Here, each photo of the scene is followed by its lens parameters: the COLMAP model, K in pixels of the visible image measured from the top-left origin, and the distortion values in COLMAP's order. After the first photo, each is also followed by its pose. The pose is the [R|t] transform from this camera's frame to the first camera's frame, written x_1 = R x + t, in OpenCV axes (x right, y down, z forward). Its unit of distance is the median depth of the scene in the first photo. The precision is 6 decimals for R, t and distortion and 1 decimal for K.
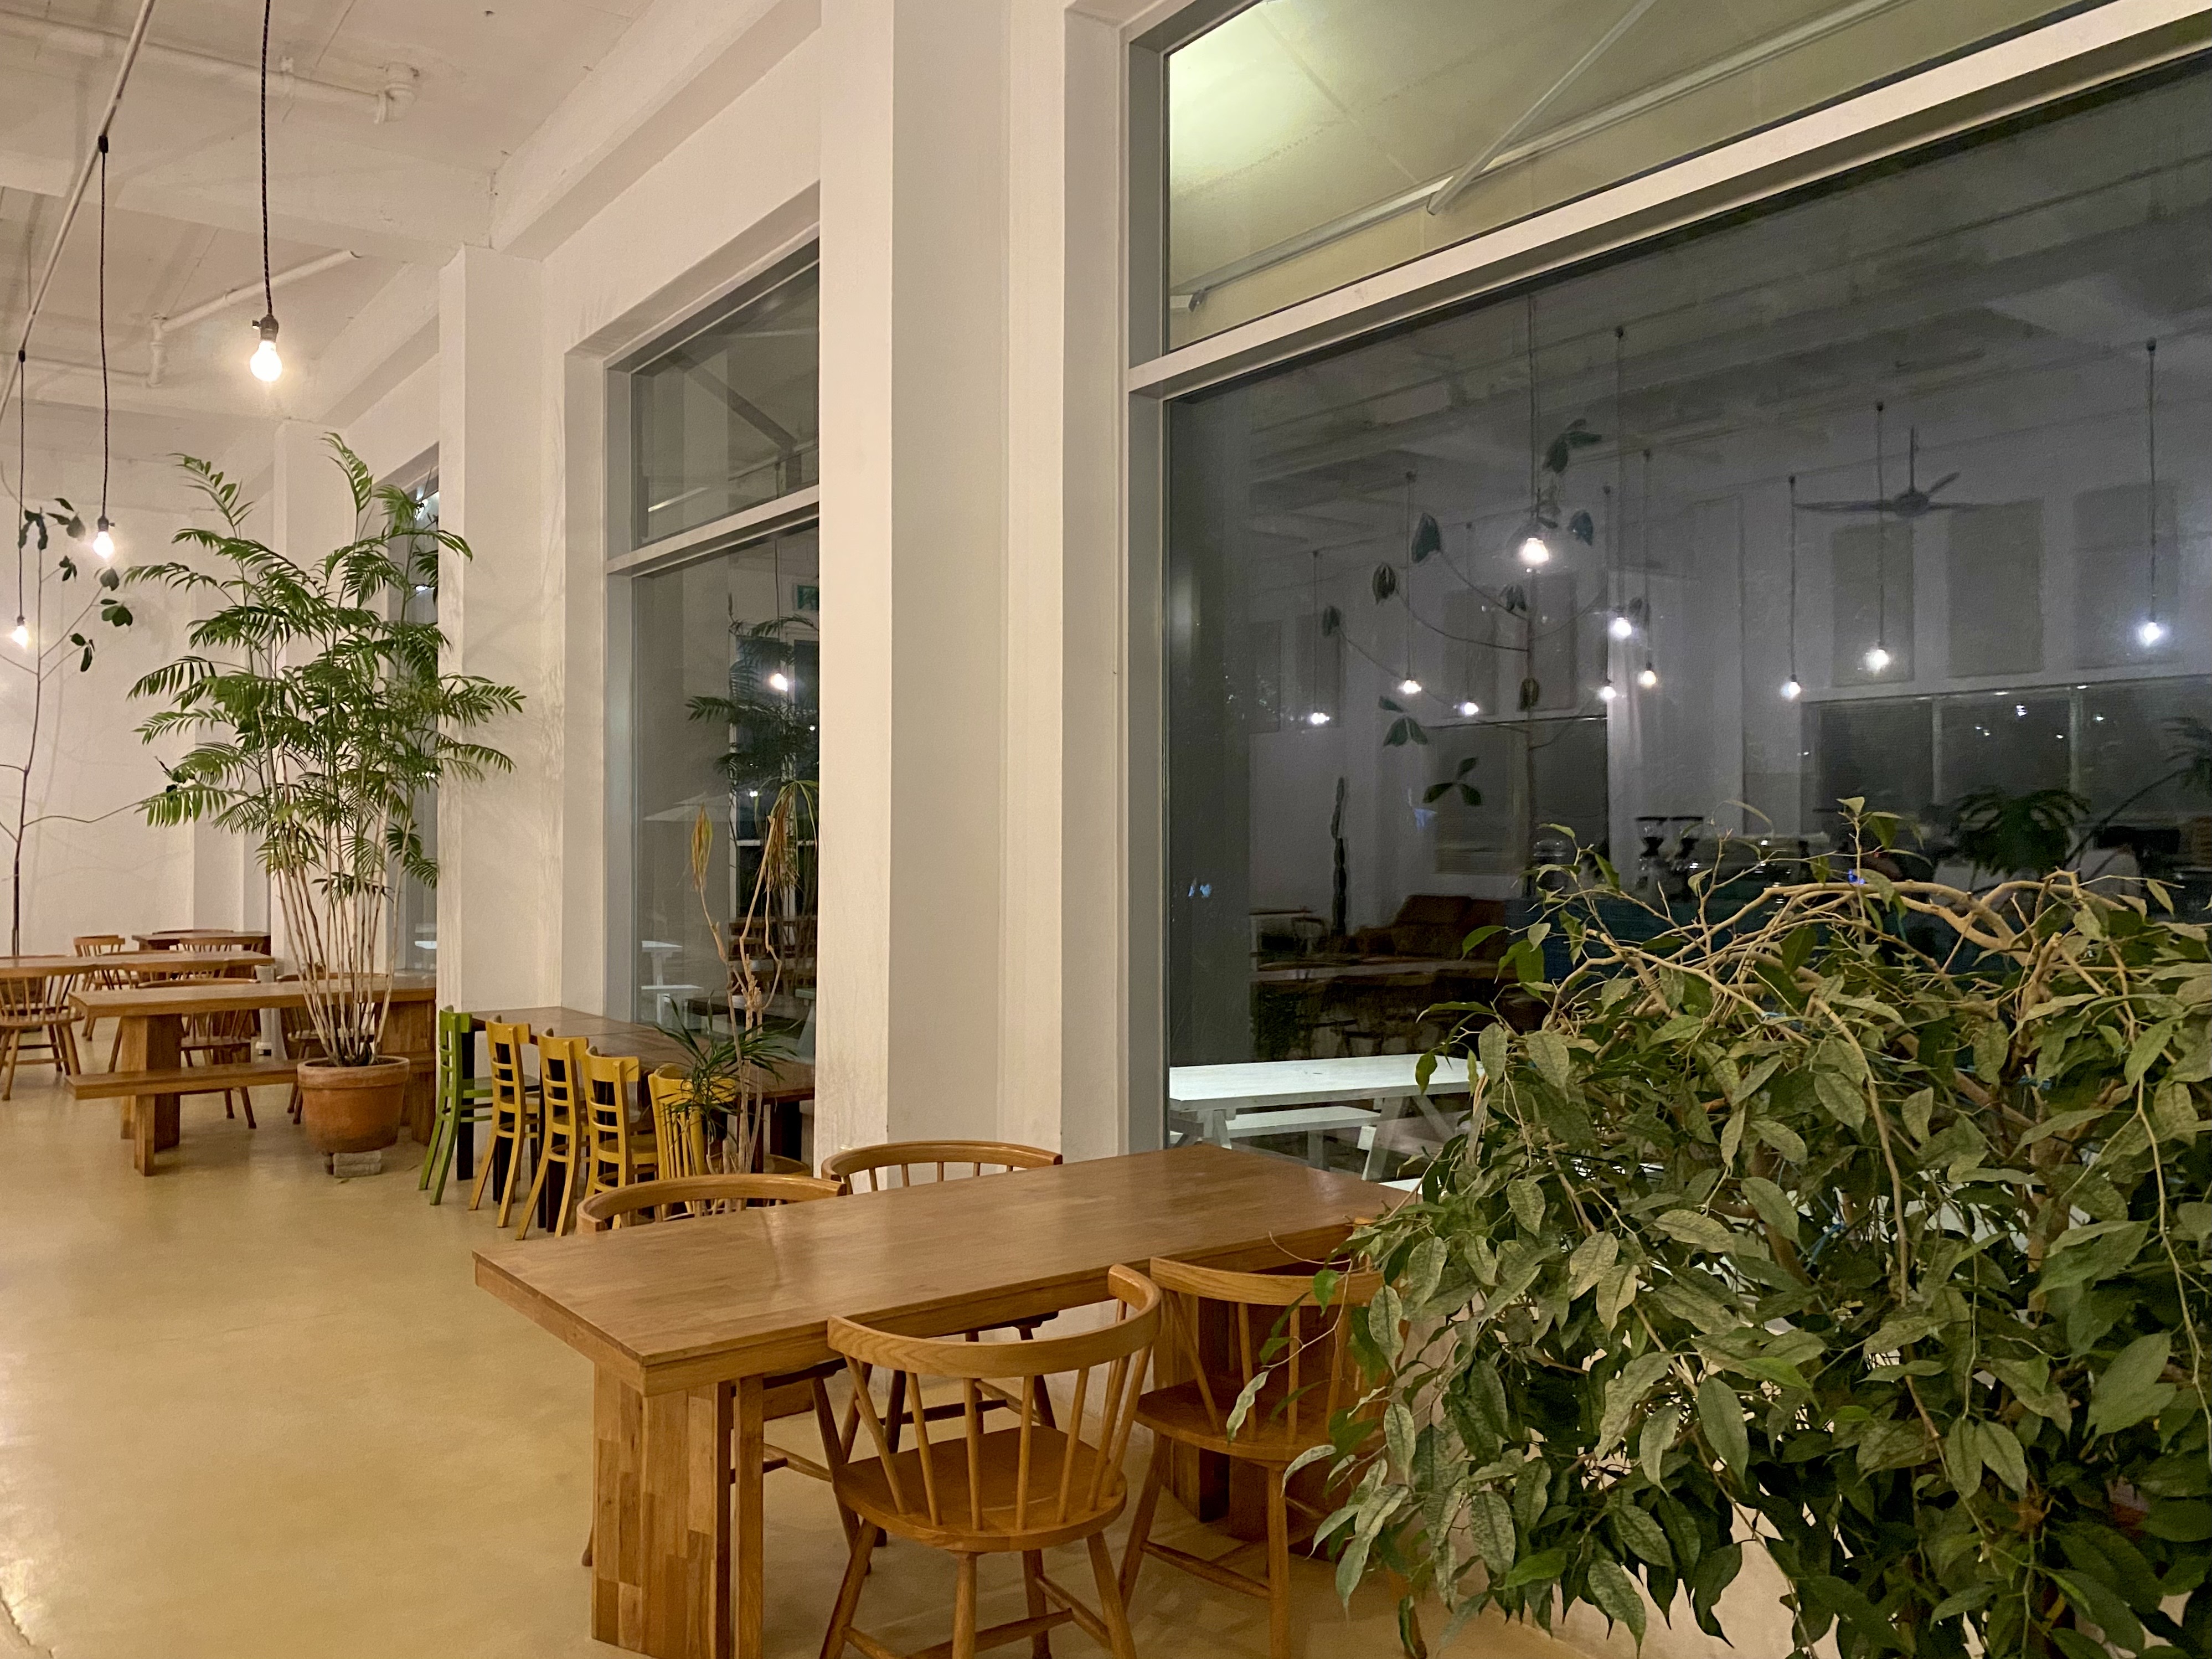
lens RADIAL K [[1680.6, 0, 1106.0], [0, 1680.6, 829.5], [0, 0, 1]] dist [0.002082, -0.004714]
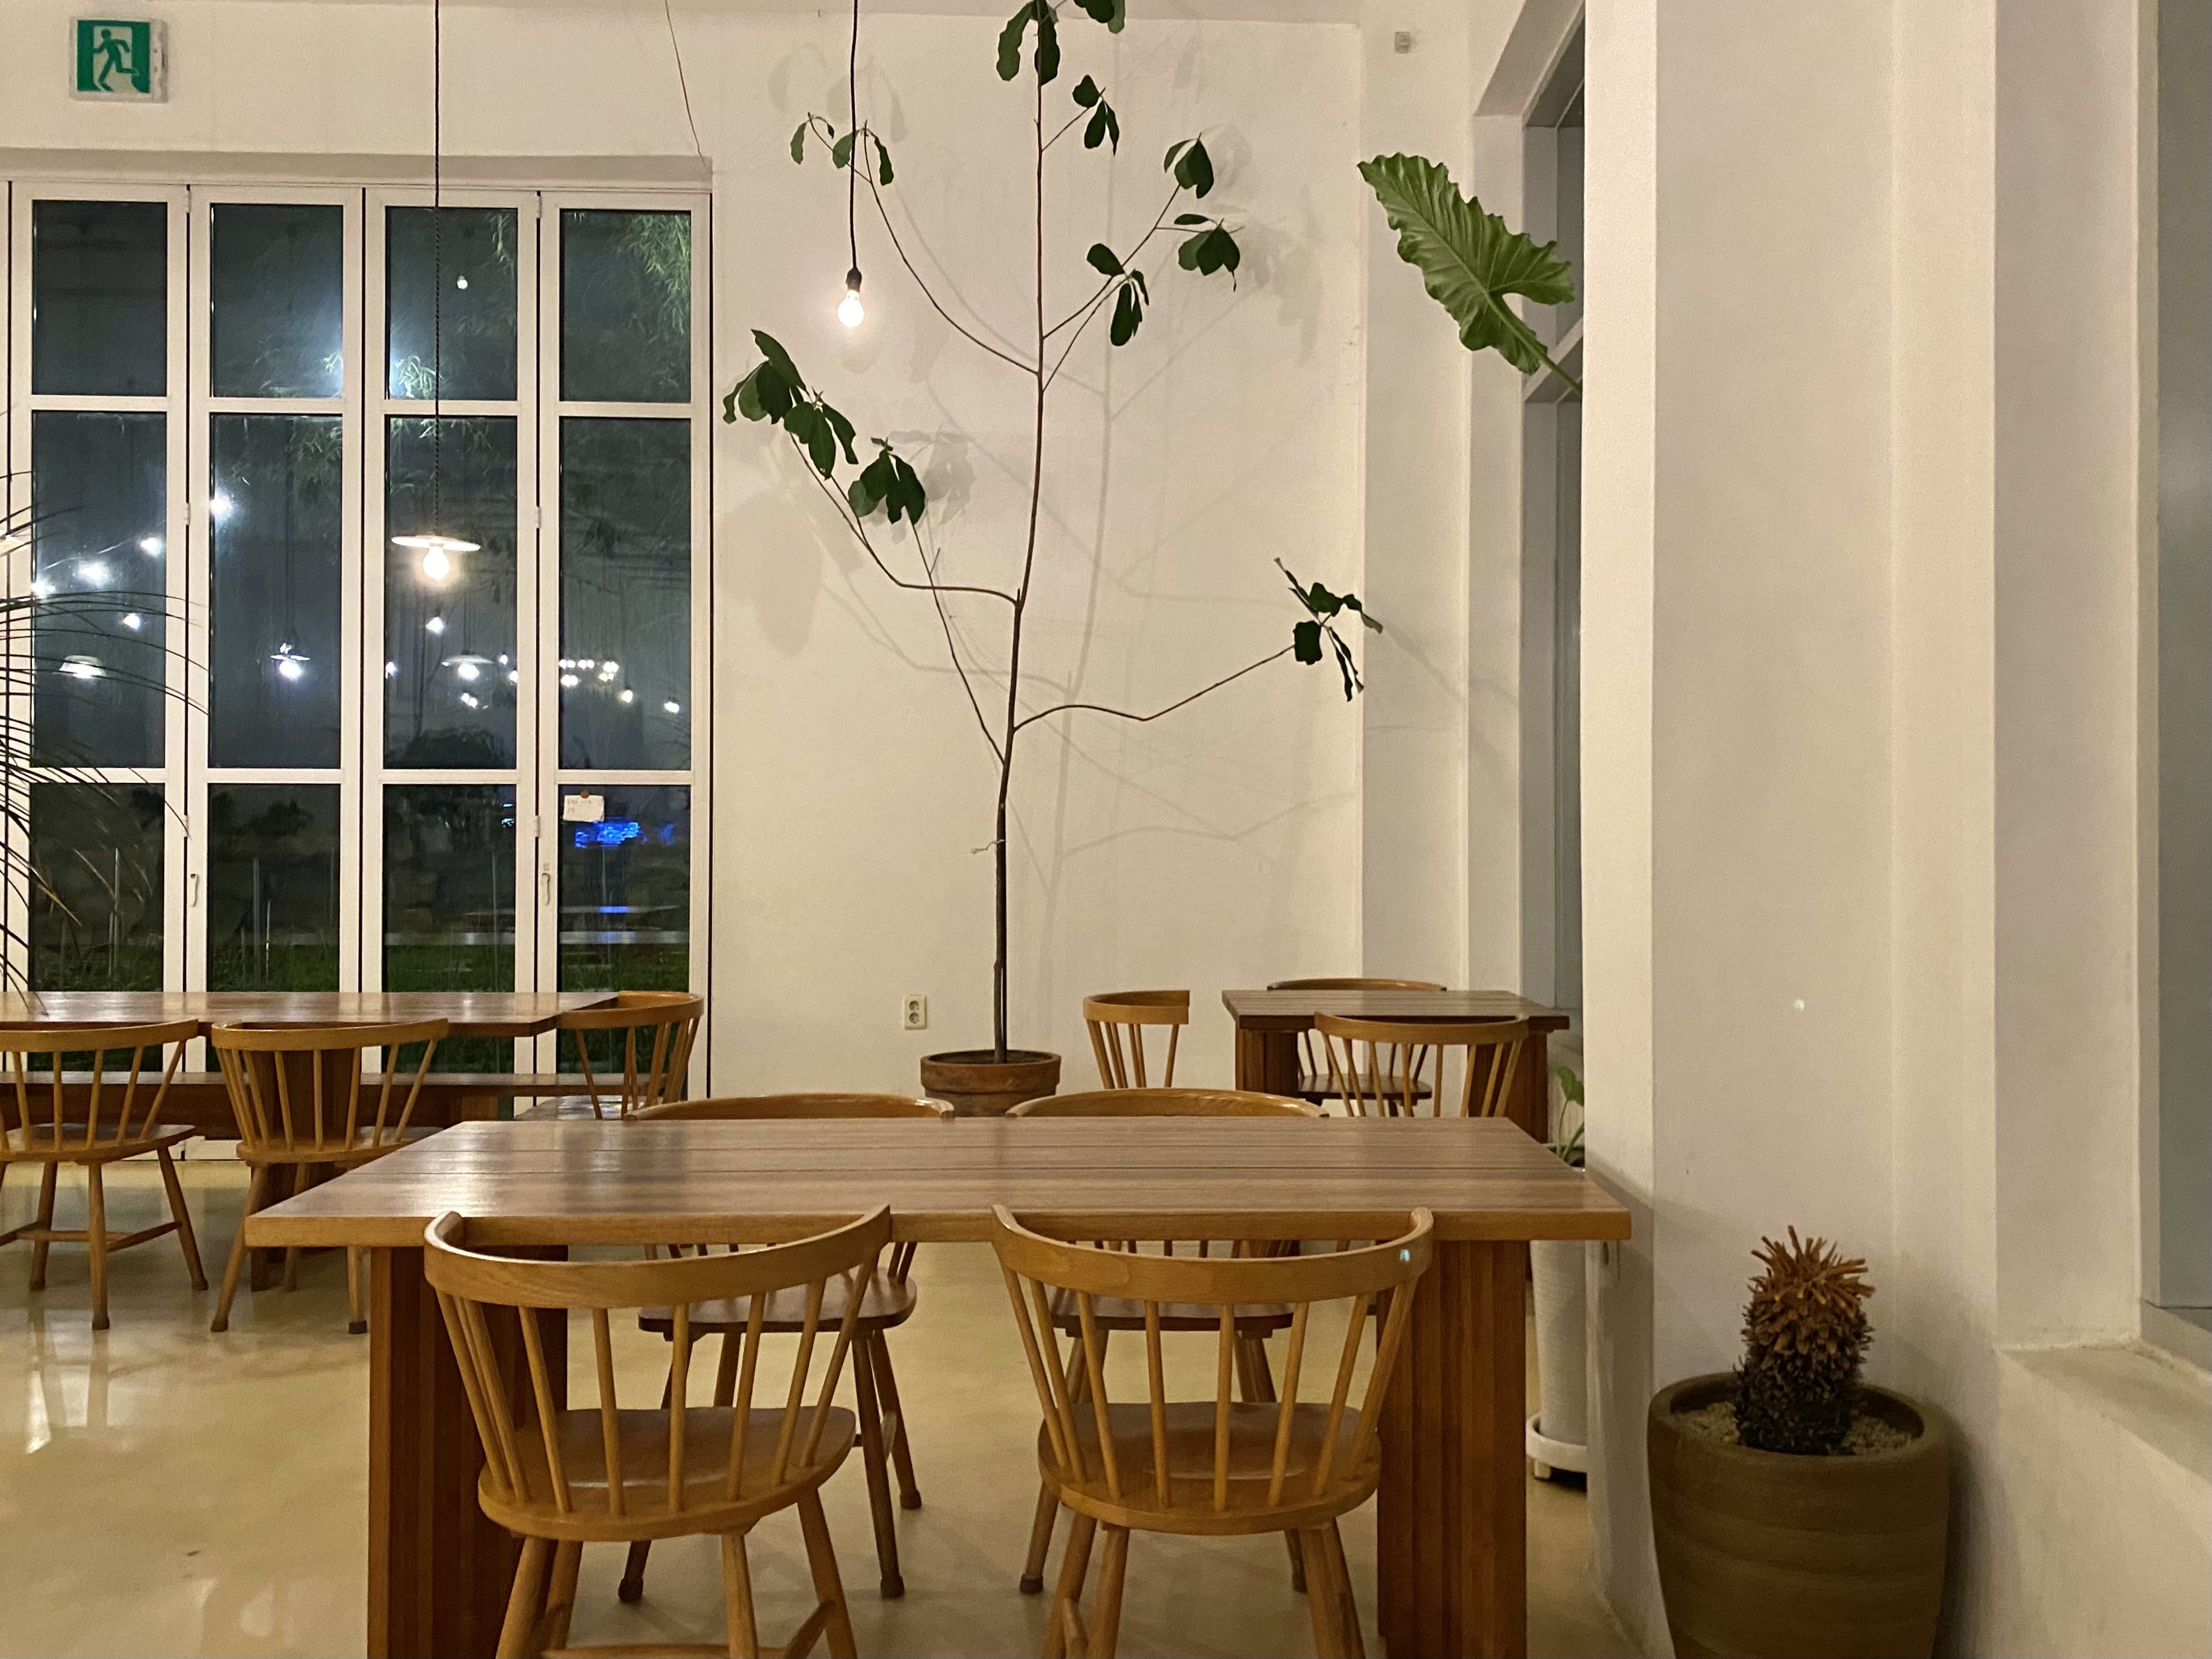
lens RADIAL K [[1680.3, 0, 1106.0], [0, 1680.3, 829.5], [0, 0, 1]] dist [0.002082, -0.004714]
pose [[0.790569, 0.017001, -0.612137, -0.545655], [-0.001820, 0.999675, 0.025412, 0.020378], [0.612371, -0.018976, 0.790343, 1.023159]]
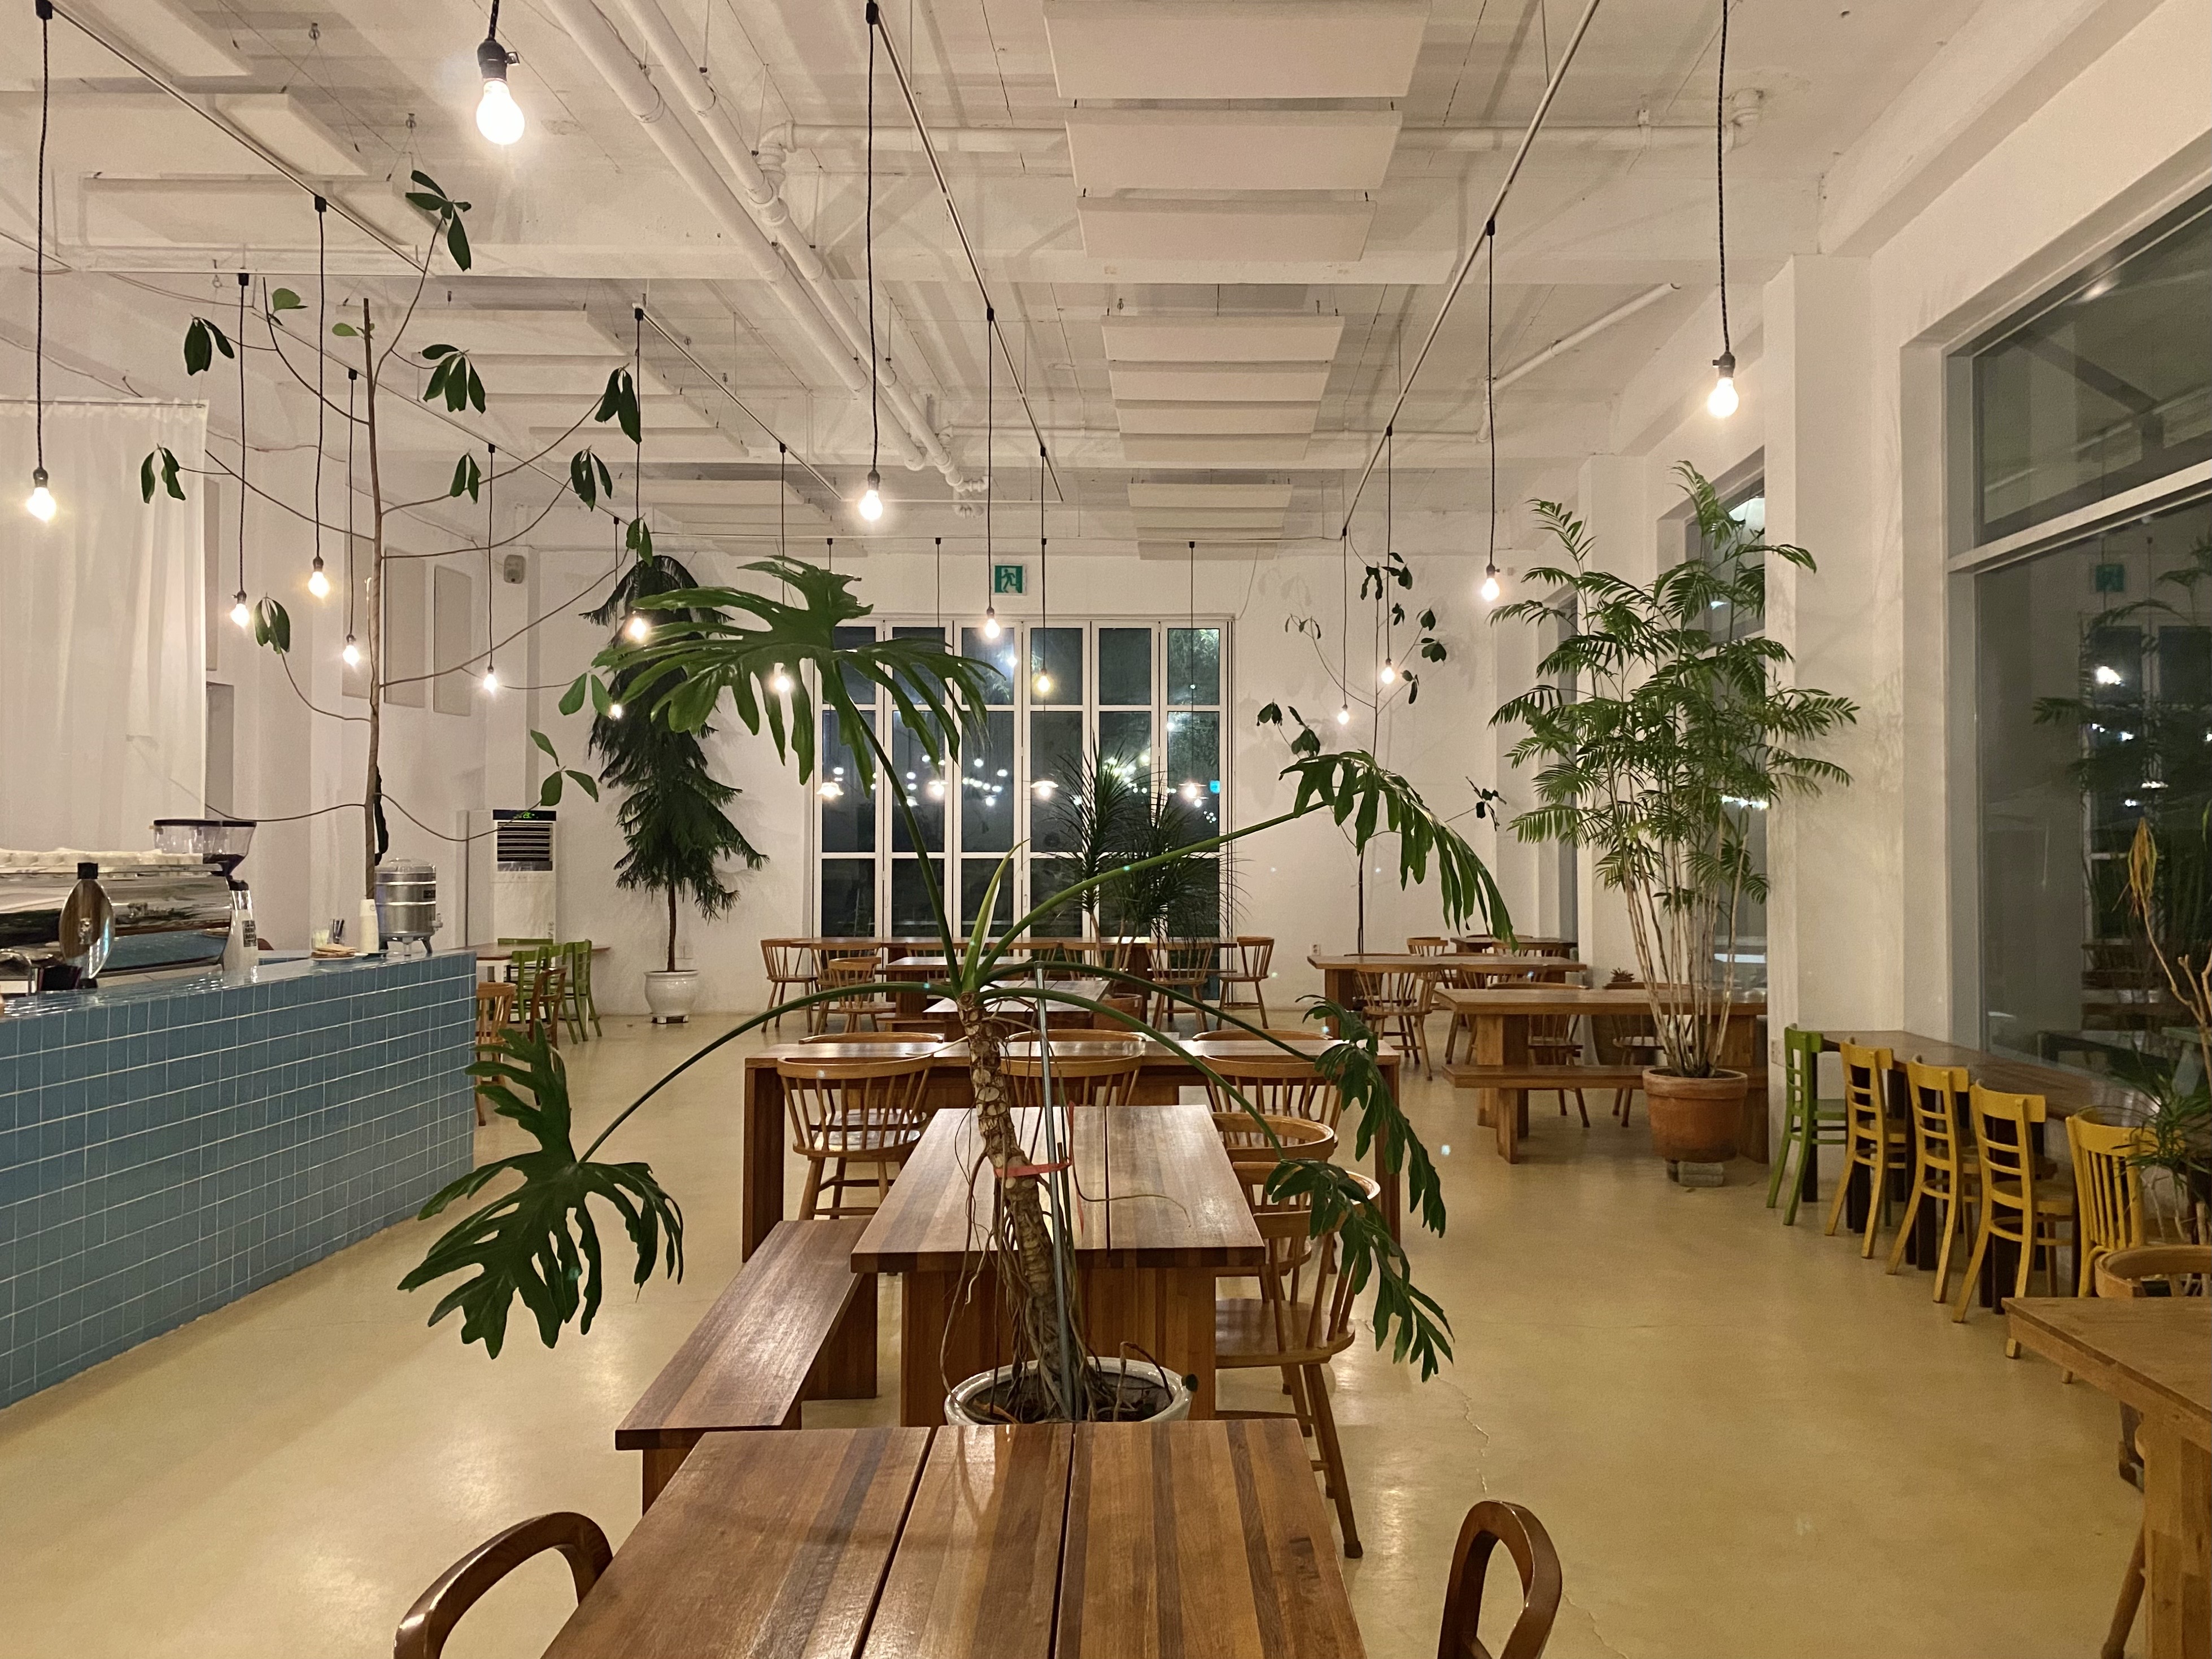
lens RADIAL K [[1710.1, 0, 1219.9], [0, 1710.1, 816.2], [0, 0, 1]] dist [0.000273, -0.012558]
pose [[0.816278, -0.011752, -0.577540, -0.078556], [0.004322, 0.999889, -0.014237, -0.003982], [0.577643, 0.009125, 0.816238, -0.016346]]
